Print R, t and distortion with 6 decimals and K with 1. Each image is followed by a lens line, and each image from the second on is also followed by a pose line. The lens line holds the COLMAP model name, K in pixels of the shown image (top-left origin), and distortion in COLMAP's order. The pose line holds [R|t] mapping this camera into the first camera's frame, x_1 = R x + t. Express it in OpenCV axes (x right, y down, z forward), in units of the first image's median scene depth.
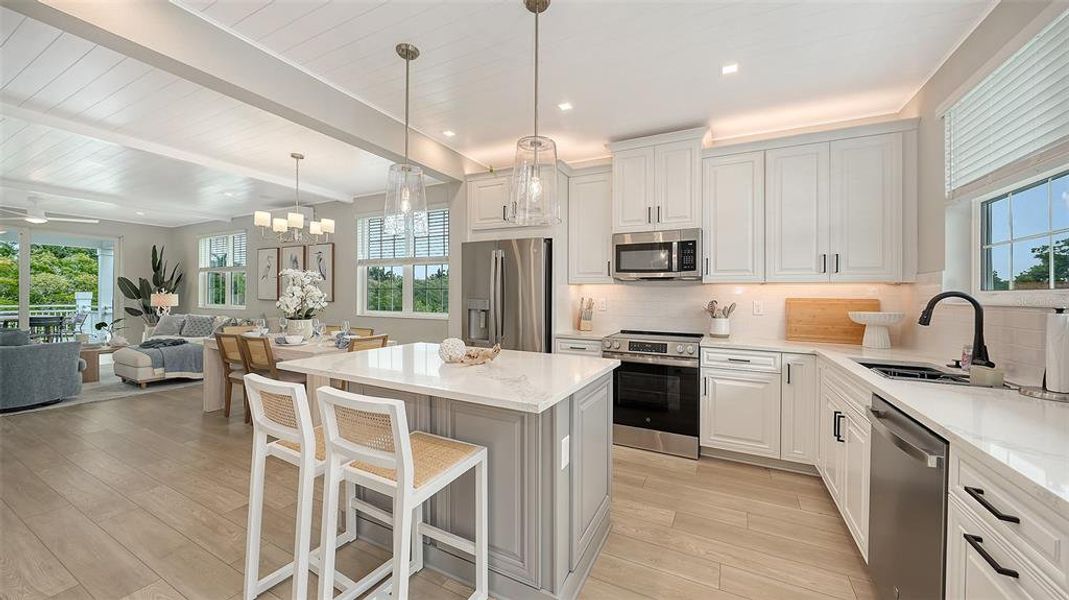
lens RADIAL K [[365.1, 0, 520.6], [0, 365.1, 295.5], [0, 0, 1]] dist [-0.000999, -0.000048]
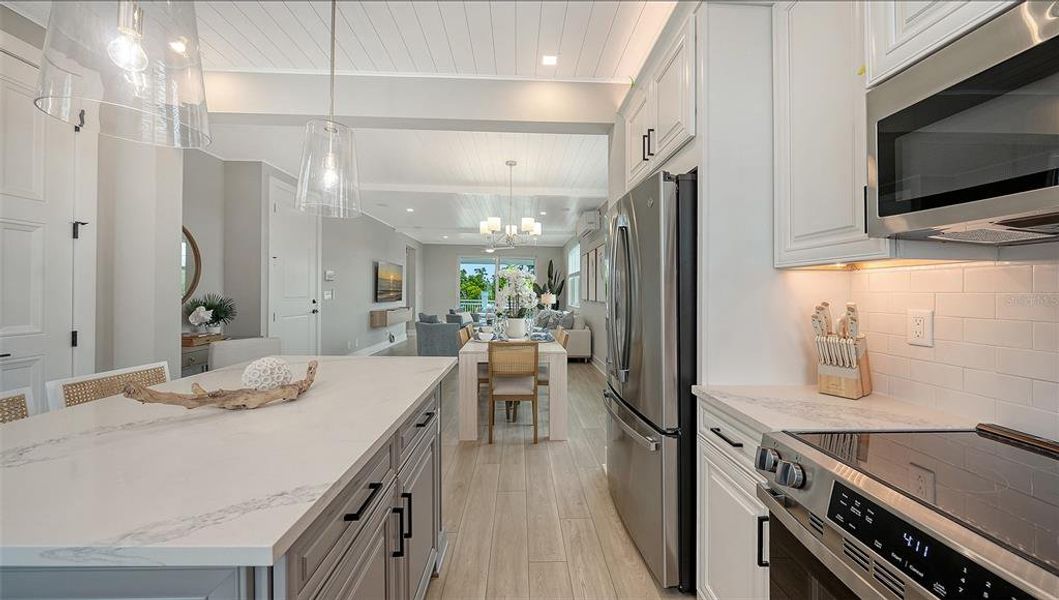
lens RADIAL K [[352.2, 0, 541.2], [0, 352.2, 300.7], [0, 0, 1]] dist [0.000082, -0.000004]
pose [[0.514613, 0.017696, -0.857240, 0.161106], [-0.009180, 0.999843, 0.015129, 0.000142], [0.857373, 0.000084, 0.514695, 0.281757]]
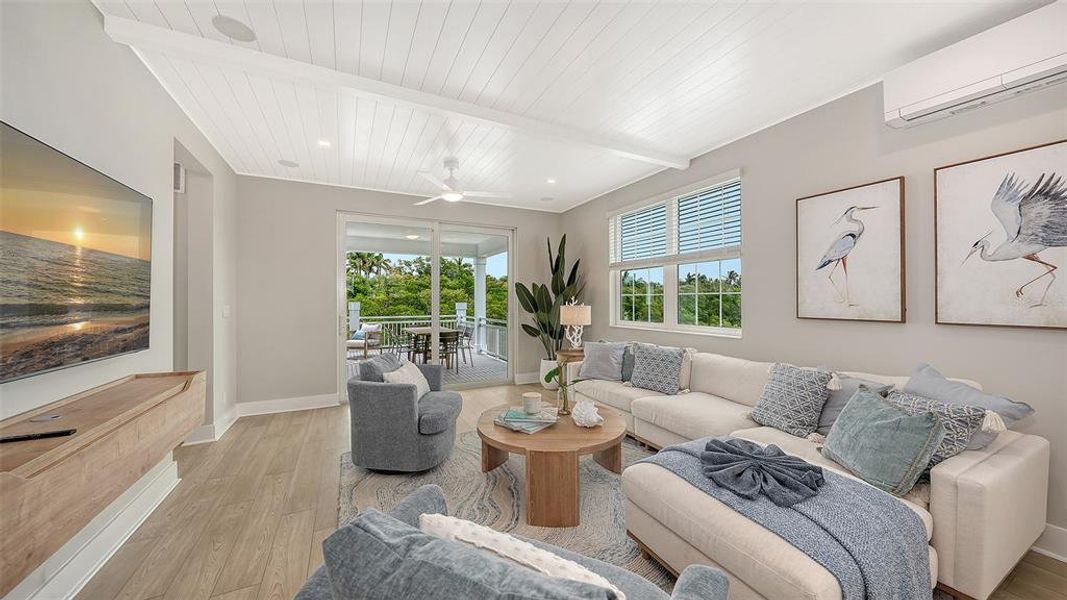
lens RADIAL K [[372.5, 0, 533.5], [0, 372.5, 300.0], [0, 0, 1]] dist [0.001035, 0.000005]
pose [[0.807200, -0.014861, -0.590091, -0.644227], [0.011402, 0.999889, -0.009584, -0.008642], [0.590168, 0.001008, 0.807280, 0.424763]]
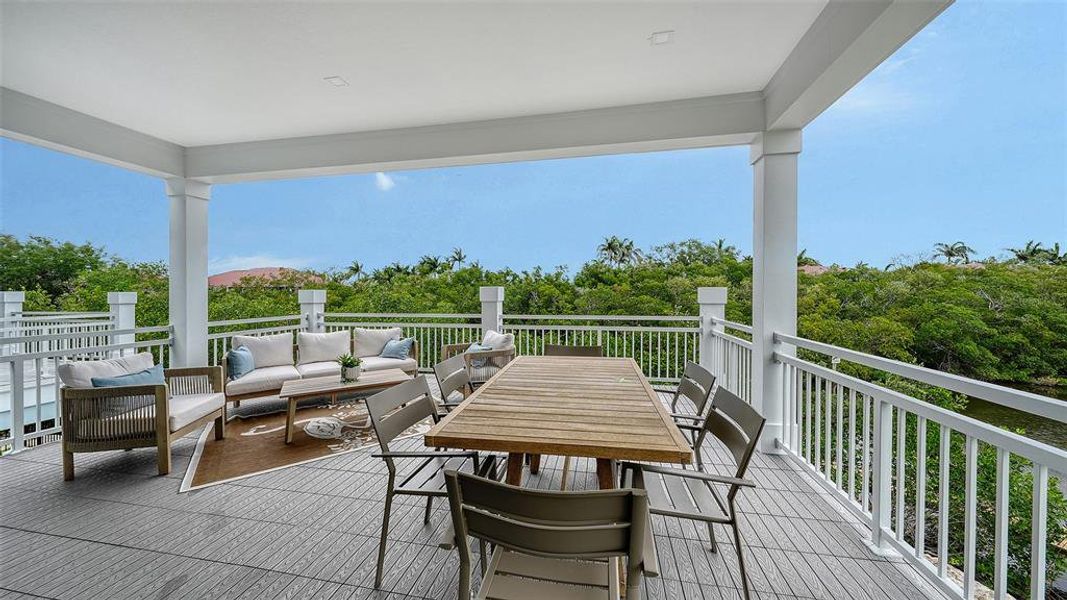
lens RADIAL K [[372.5, 0, 533.5], [0, 372.5, 300.0], [0, 0, 1]] dist [0.001035, 0.000005]
pose [[0.274690, 0.006060, -0.961514, -1.304011], [0.006655, 0.999944, 0.008204, -0.000546], [0.961510, -0.008653, 0.274634, 1.059694]]
